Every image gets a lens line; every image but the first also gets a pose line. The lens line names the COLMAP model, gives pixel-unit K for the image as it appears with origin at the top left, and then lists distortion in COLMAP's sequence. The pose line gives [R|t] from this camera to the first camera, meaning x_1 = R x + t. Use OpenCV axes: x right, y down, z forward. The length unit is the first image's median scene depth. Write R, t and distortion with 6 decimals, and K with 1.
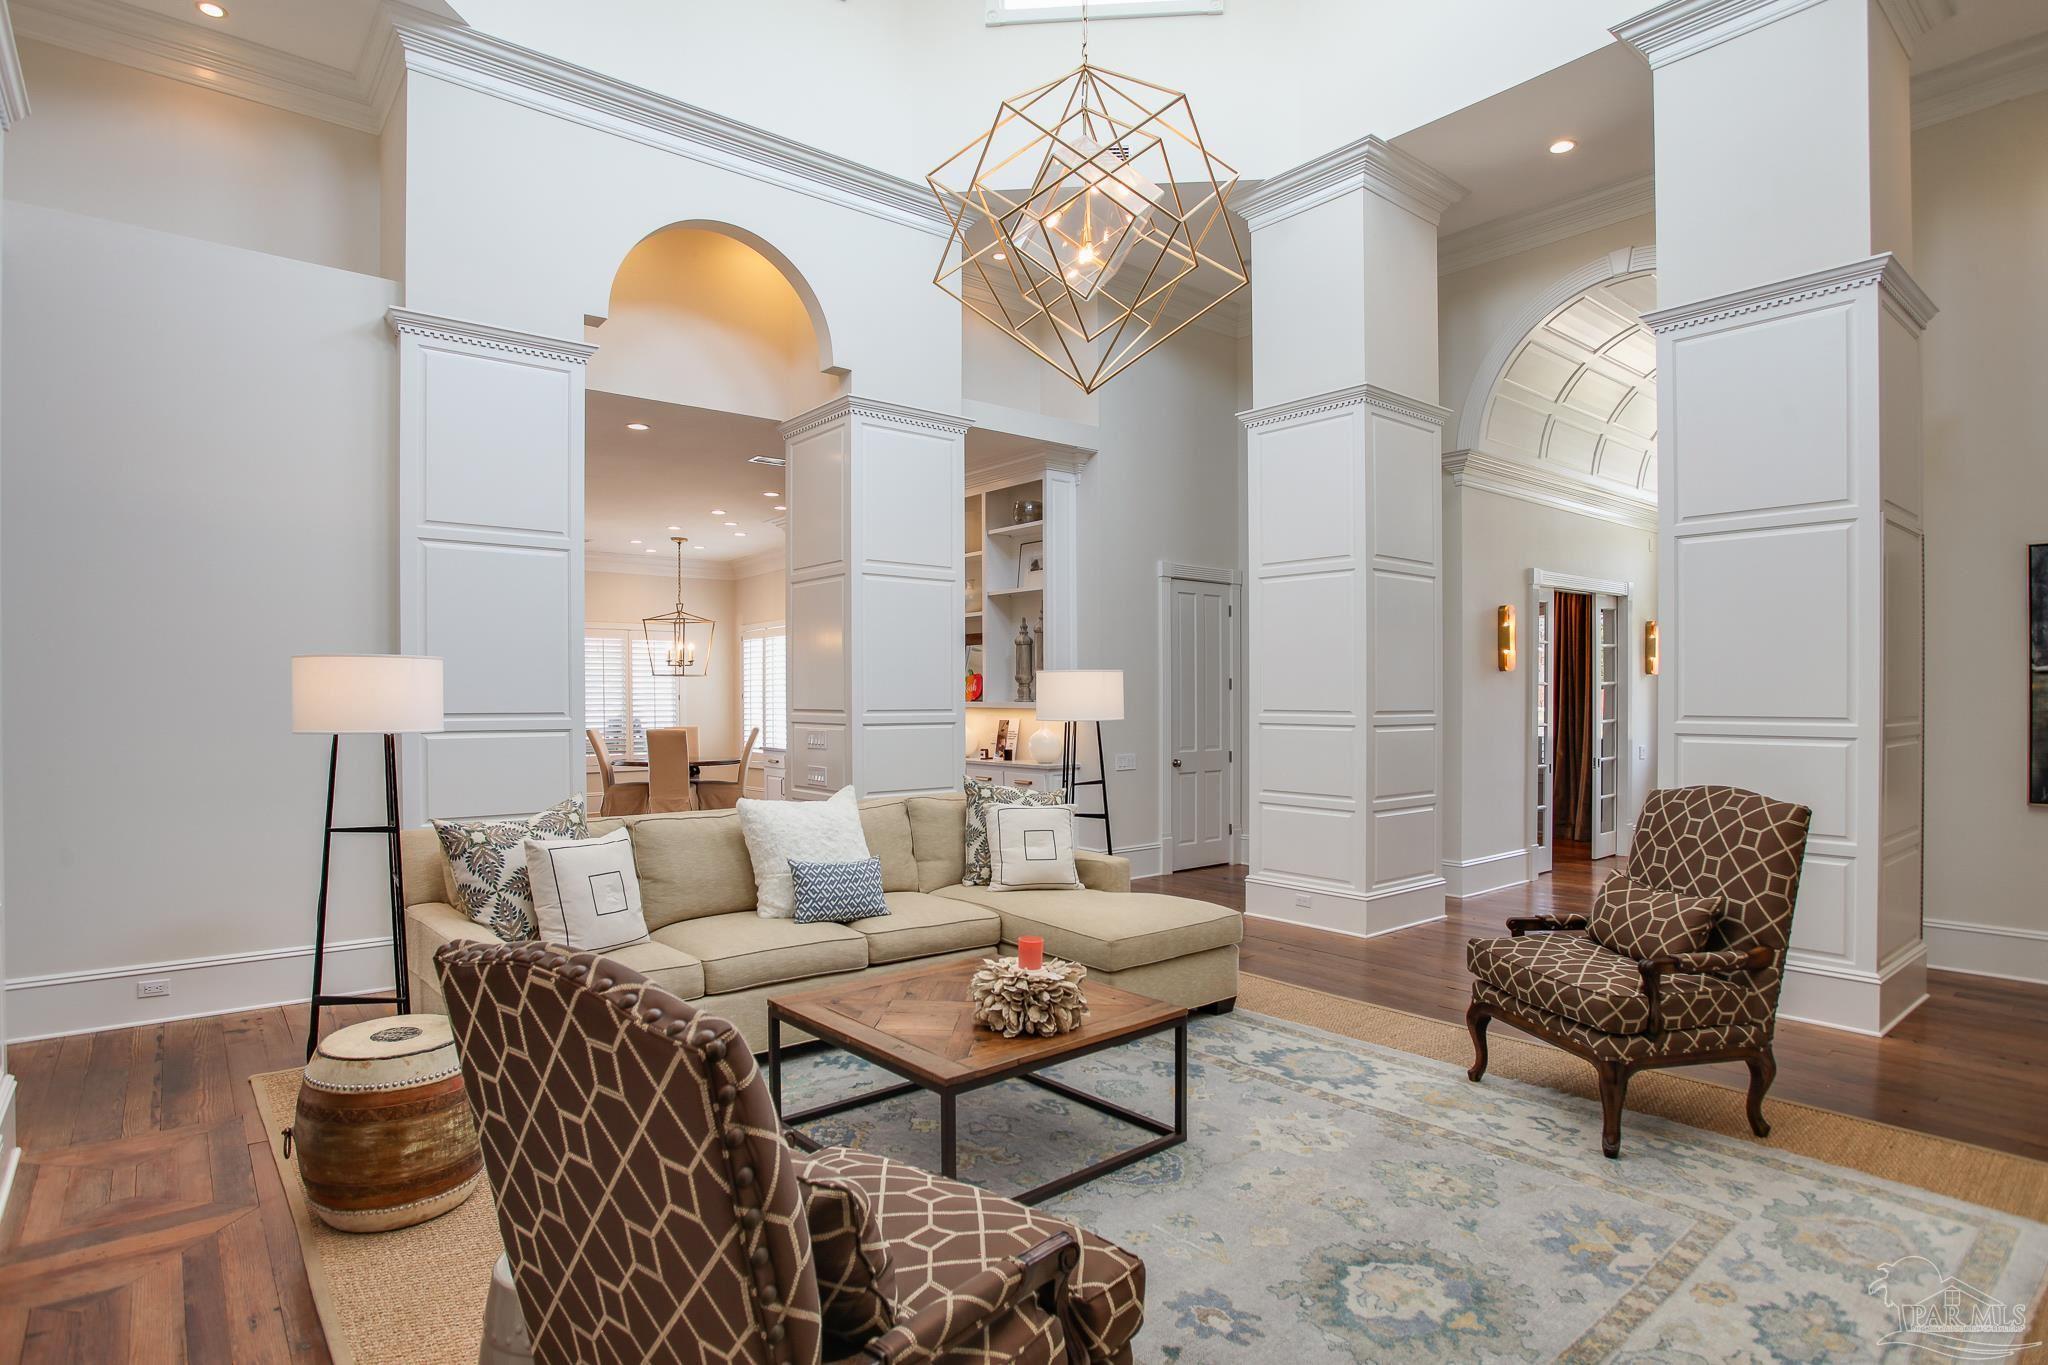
lens RADIAL K [[1061.5, 0, 1023.1], [0, 1061.5, 711.5], [0, 0, 1]] dist [-0.067009, 0.000380]
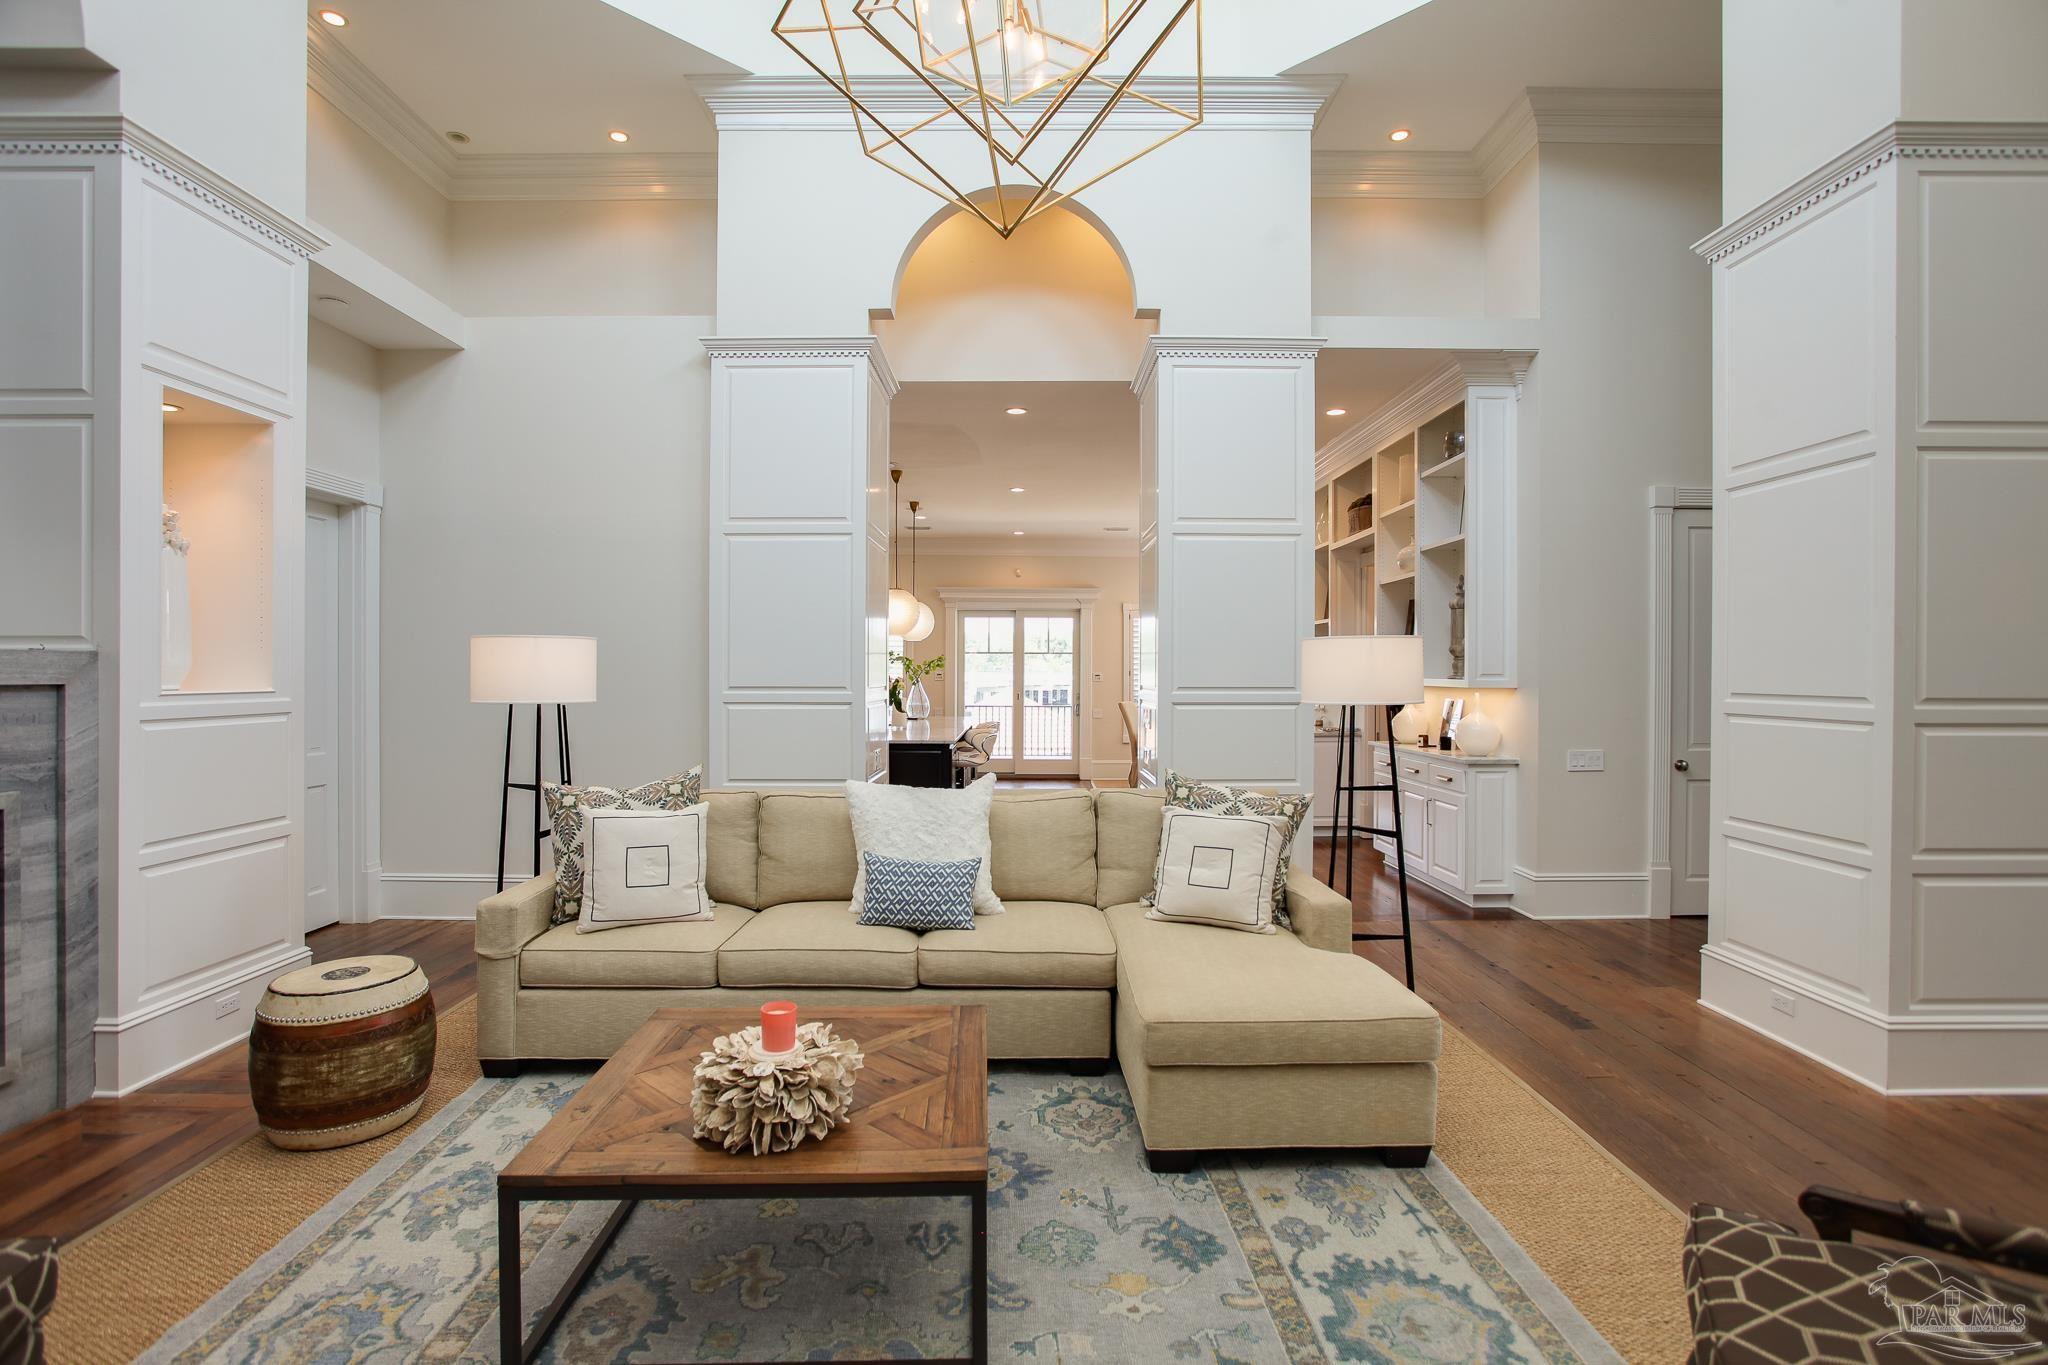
lens RADIAL K [[971.2, 0, 1024.0], [0, 971.2, 682.5], [0, 0, 1]] dist [-0.052660, 0.022913]
pose [[0.776456, 0.007069, -0.630132, 0.336969], [-0.009096, 0.999959, 0.000010, -0.005435], [0.630106, 0.005724, 0.776488, 0.362418]]
